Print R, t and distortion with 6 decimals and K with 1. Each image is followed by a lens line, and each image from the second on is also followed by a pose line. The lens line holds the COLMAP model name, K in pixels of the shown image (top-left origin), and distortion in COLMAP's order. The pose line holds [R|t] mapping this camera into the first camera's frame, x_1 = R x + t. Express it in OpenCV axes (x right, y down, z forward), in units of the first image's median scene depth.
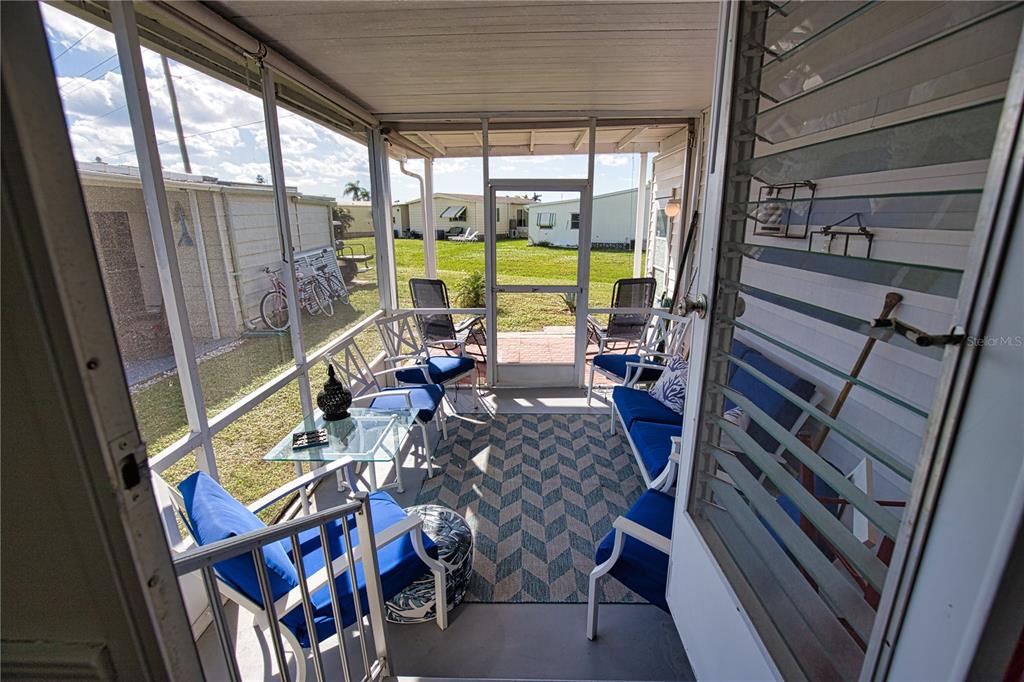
lens RADIAL K [[467.1, 0, 514.3], [0, 467.1, 345.2], [0, 0, 1]] dist [-0.027080, 0.000812]
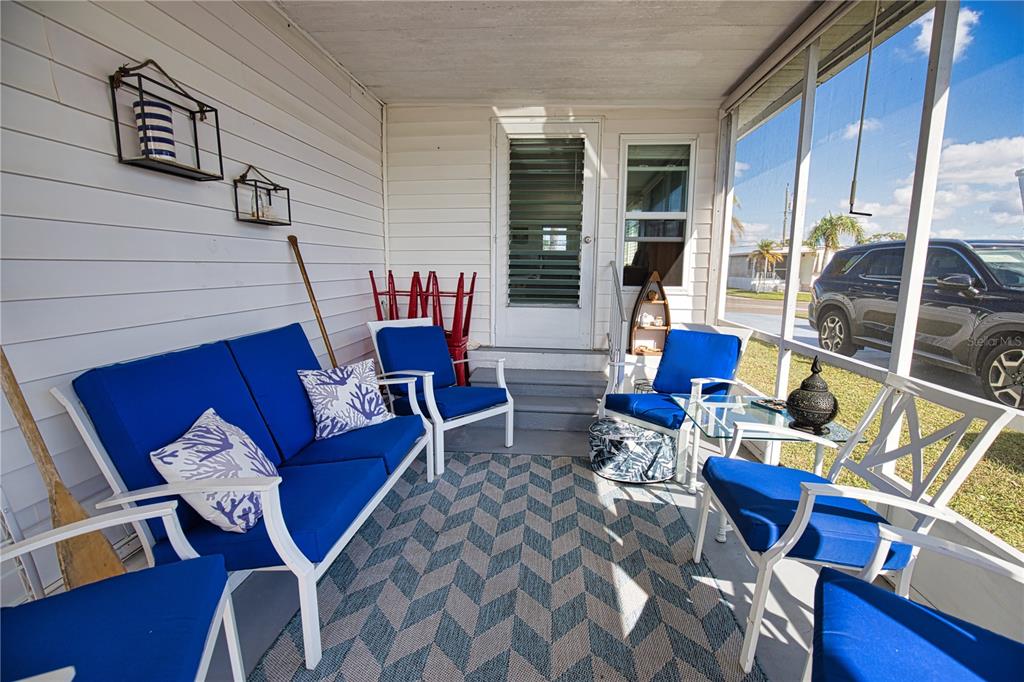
lens RADIAL K [[467.1, 0, 514.3], [0, 467.1, 345.2], [0, 0, 1]] dist [-0.027080, 0.000812]
pose [[-0.997840, -0.015737, 0.063782, 0.030779], [0.012504, 0.907642, 0.419558, -0.242717], [-0.064494, 0.419450, -0.905485, 1.444489]]
